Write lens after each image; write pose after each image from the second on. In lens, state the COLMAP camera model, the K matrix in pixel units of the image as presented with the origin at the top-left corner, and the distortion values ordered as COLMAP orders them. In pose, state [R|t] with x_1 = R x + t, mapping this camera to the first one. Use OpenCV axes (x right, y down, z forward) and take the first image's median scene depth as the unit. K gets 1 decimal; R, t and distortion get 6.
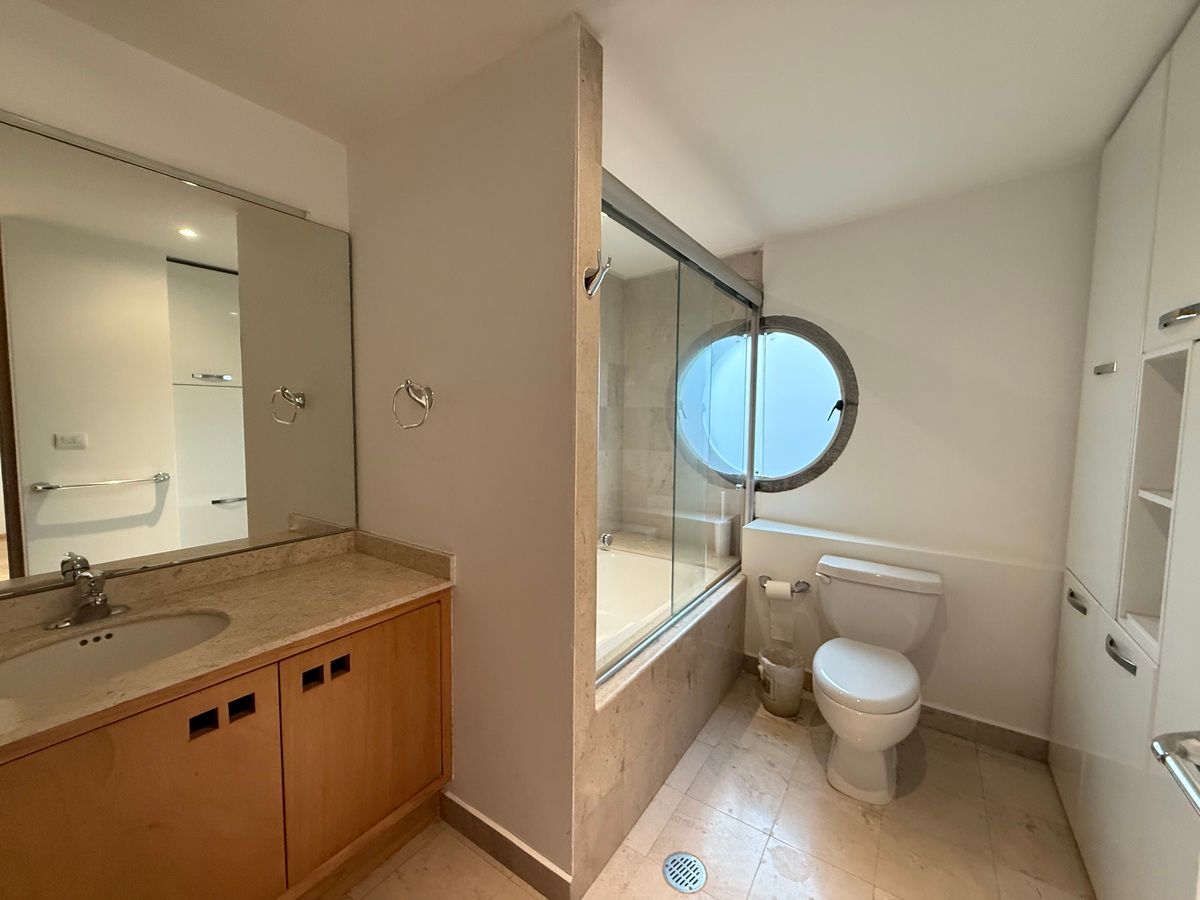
lens RADIAL K [[478.7, 0, 599.7], [0, 478.7, 446.3], [0, 0, 1]] dist [-0.001407, -0.000192]
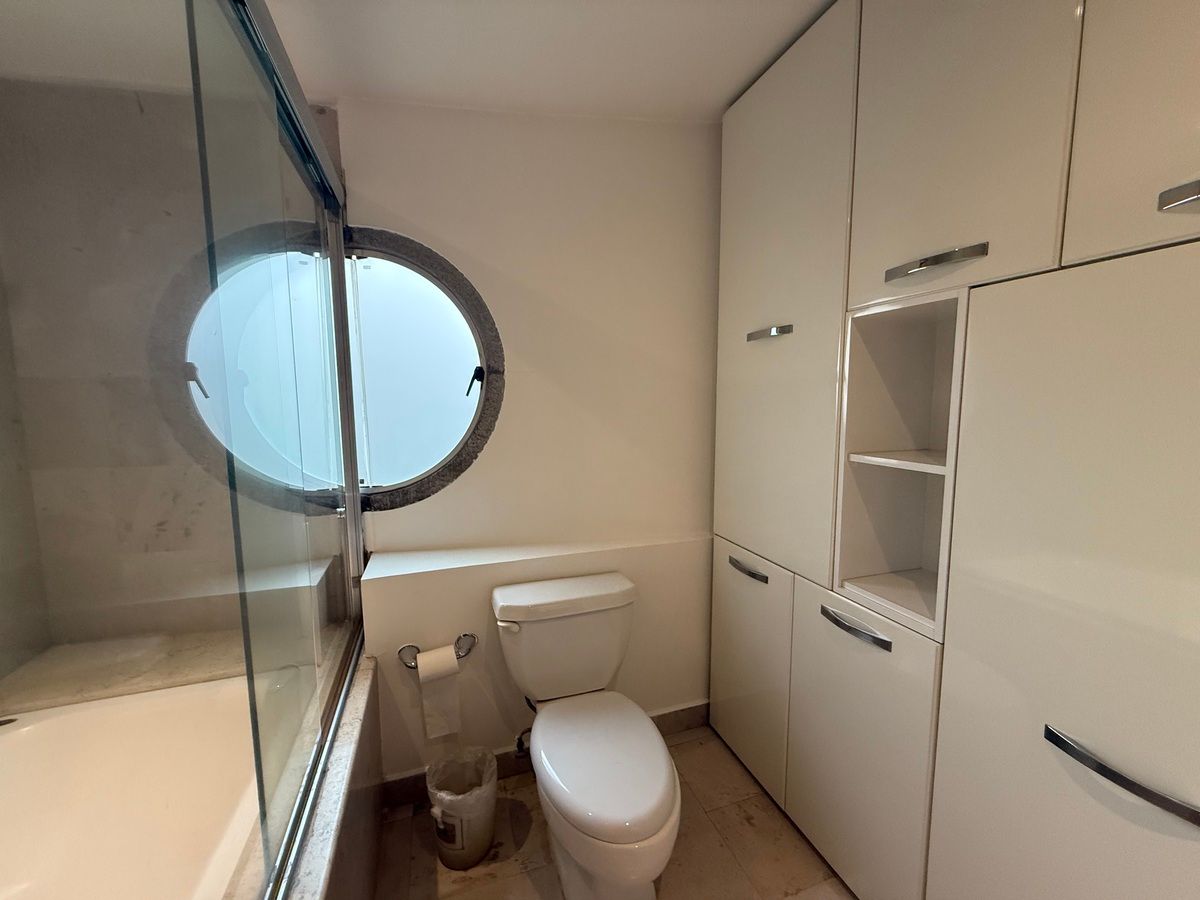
lens RADIAL K [[483.3, 0, 595.3], [0, 483.3, 446.8], [0, 0, 1]] dist [0.006120, 0.000099]
pose [[0.613511, -0.099941, 0.783336, 0.026916], [0.071802, 0.994910, 0.070699, -0.015647], [-0.786415, 0.012871, 0.617564, 0.420712]]
